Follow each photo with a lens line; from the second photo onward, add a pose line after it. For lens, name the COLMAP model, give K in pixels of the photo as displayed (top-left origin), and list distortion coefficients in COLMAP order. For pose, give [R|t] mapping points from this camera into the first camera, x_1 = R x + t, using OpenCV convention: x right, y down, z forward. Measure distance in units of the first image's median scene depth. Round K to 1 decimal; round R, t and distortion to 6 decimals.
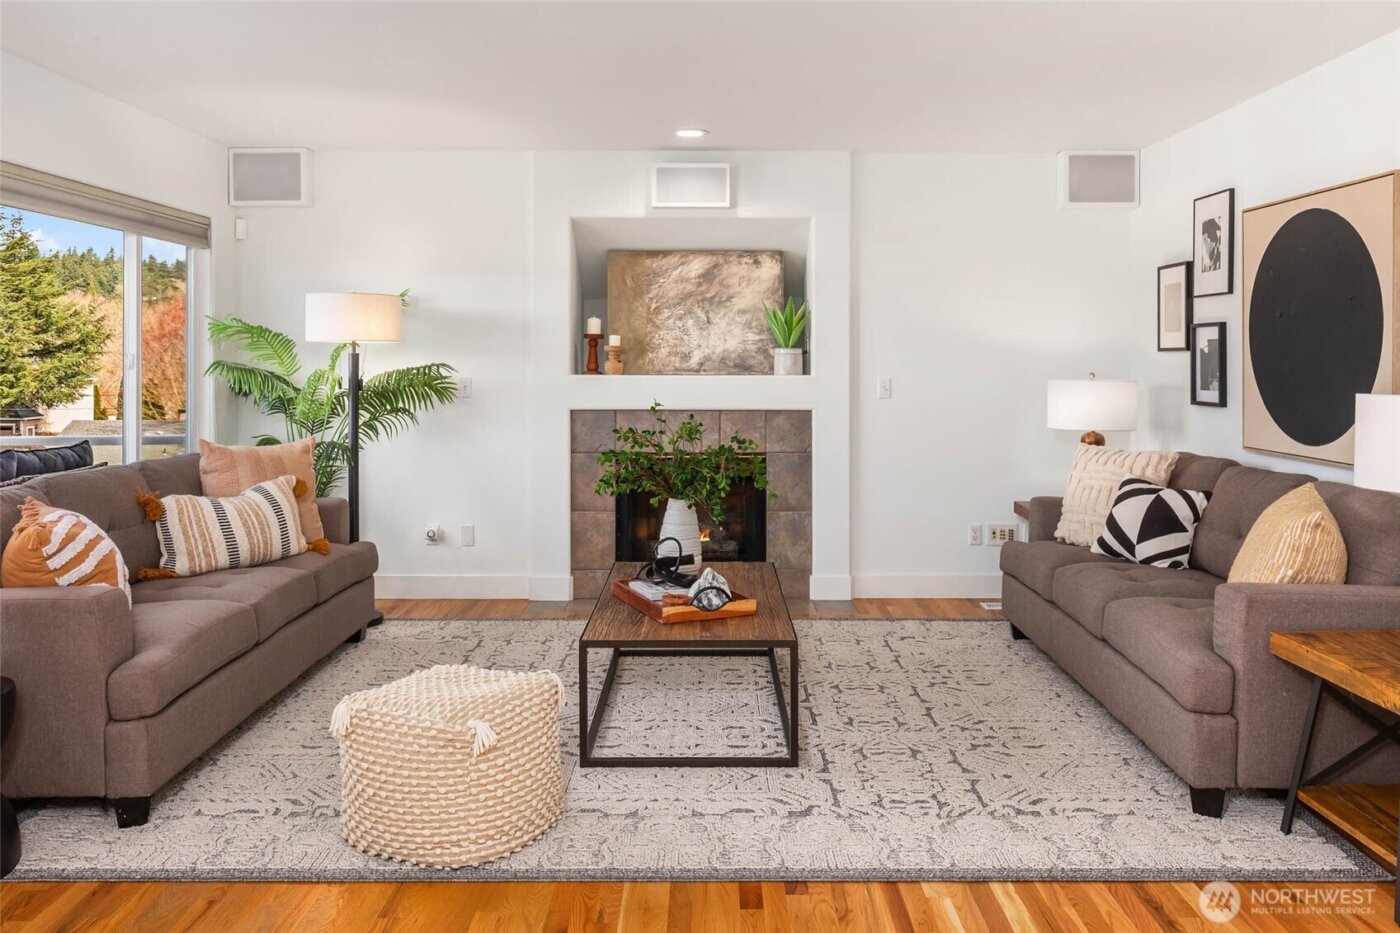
lens RADIAL K [[1092.4, 0, 700.0], [0, 1092.4, 466.5], [0, 0, 1]] dist [-0.000358, -0.000426]
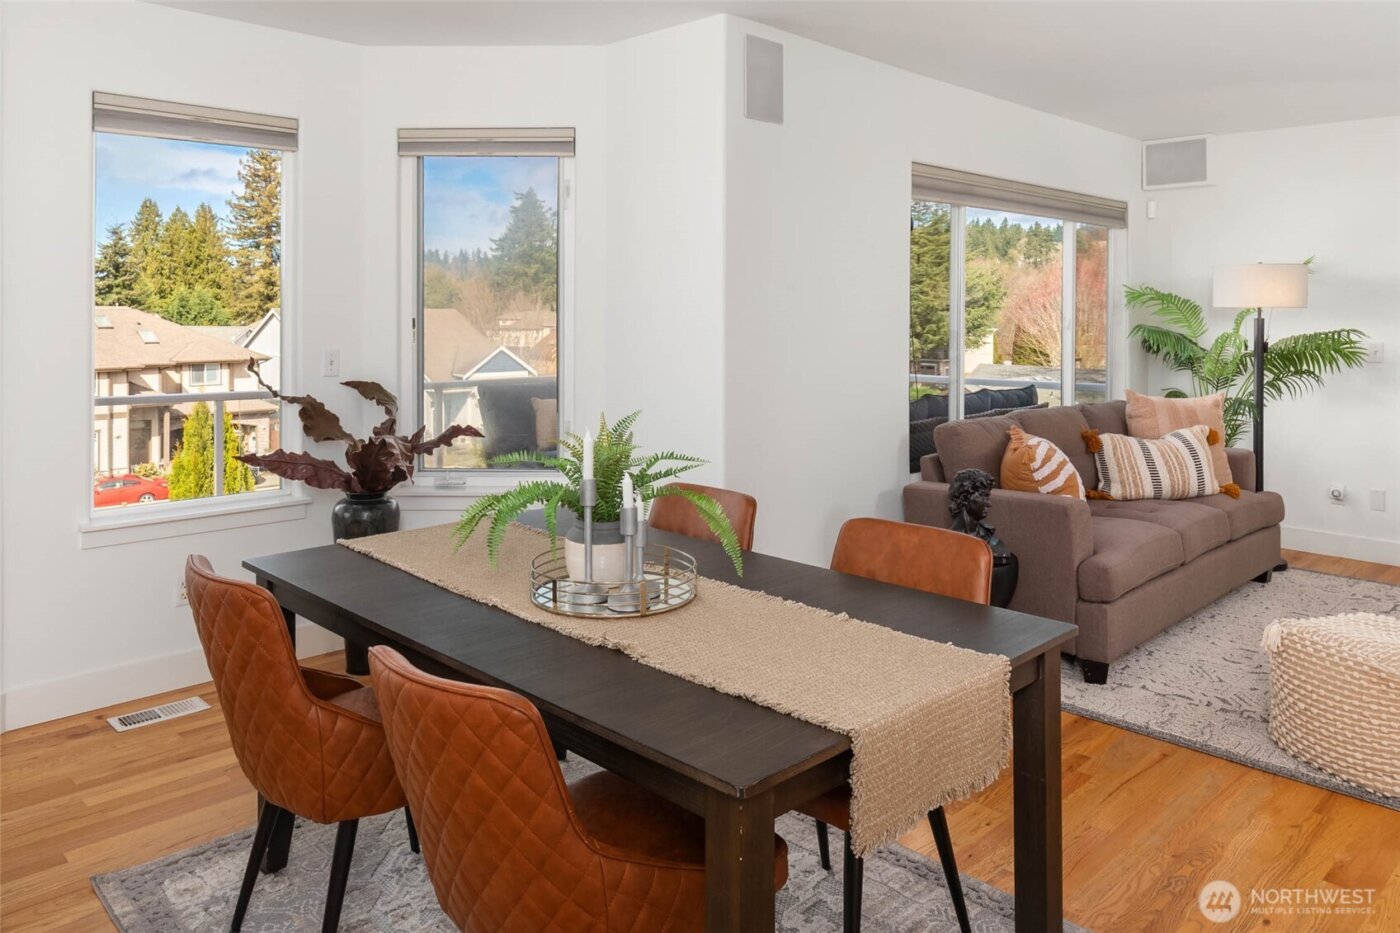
lens RADIAL K [[1012.5, 0, 699.1], [0, 1012.5, 312.5], [0, 0, 1]] dist [-0.003032, -0.002028]
pose [[0.709471, 0.008046, -0.704689, -0.001508], [-0.077039, 0.994828, -0.066204, 0.001300], [0.700511, 0.101258, 0.706421, -0.151772]]
